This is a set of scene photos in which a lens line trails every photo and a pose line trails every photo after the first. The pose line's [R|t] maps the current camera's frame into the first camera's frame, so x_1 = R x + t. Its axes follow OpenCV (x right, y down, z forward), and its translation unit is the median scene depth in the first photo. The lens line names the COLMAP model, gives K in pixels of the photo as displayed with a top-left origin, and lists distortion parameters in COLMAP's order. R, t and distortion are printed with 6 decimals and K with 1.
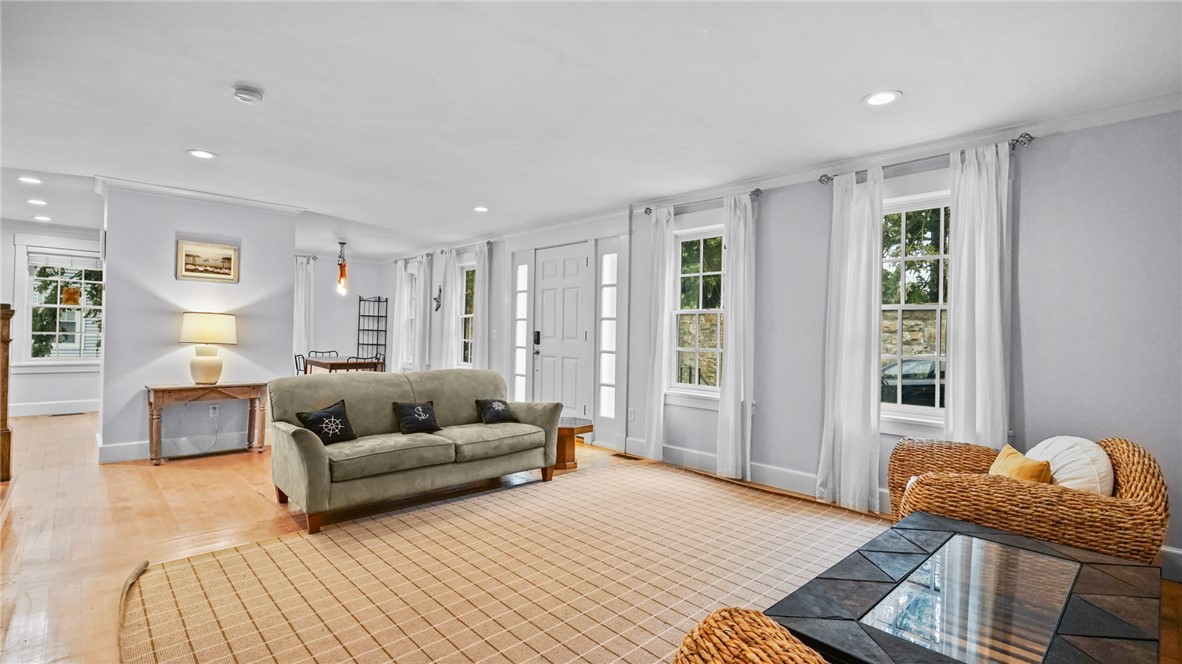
lens RADIAL K [[549.5, 0, 592.4], [0, 549.5, 332.0], [0, 0, 1]] dist [-0.004949, -0.000226]
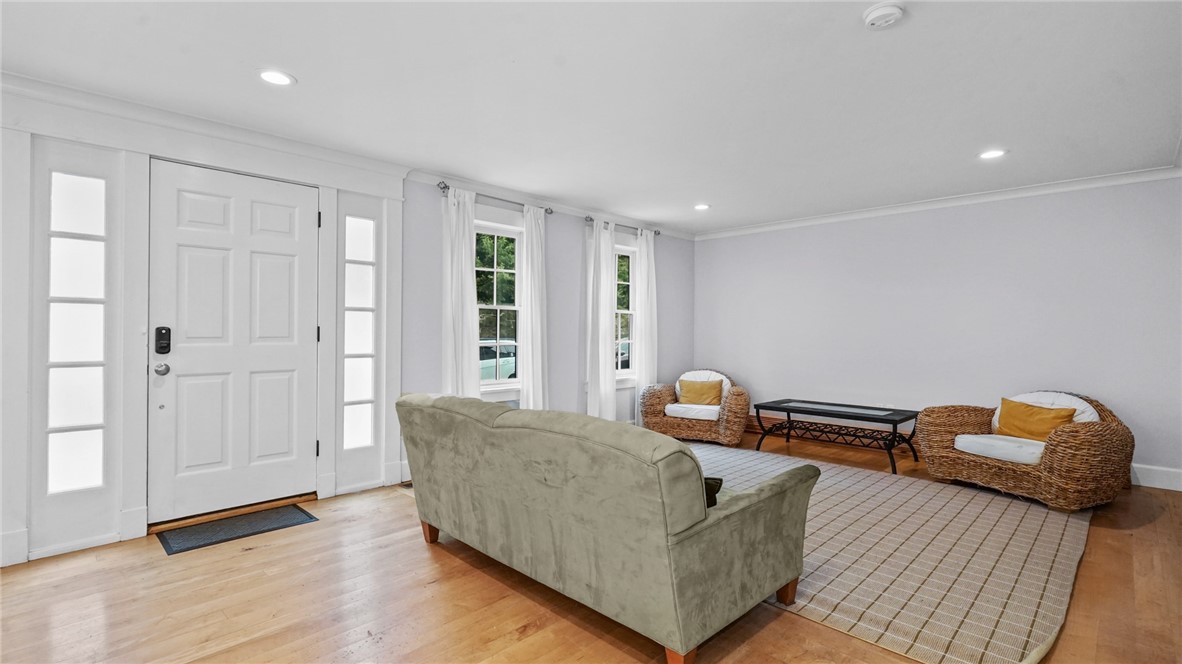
lens RADIAL K [[549.5, 0, 592.4], [0, 549.5, 332.0], [0, 0, 1]] dist [-0.004949, -0.000226]
pose [[-0.052242, -0.023427, 0.998360, -0.821319], [-0.006974, 0.999709, 0.023094, -0.015211], [-0.998610, -0.005756, -0.052390, 0.867529]]
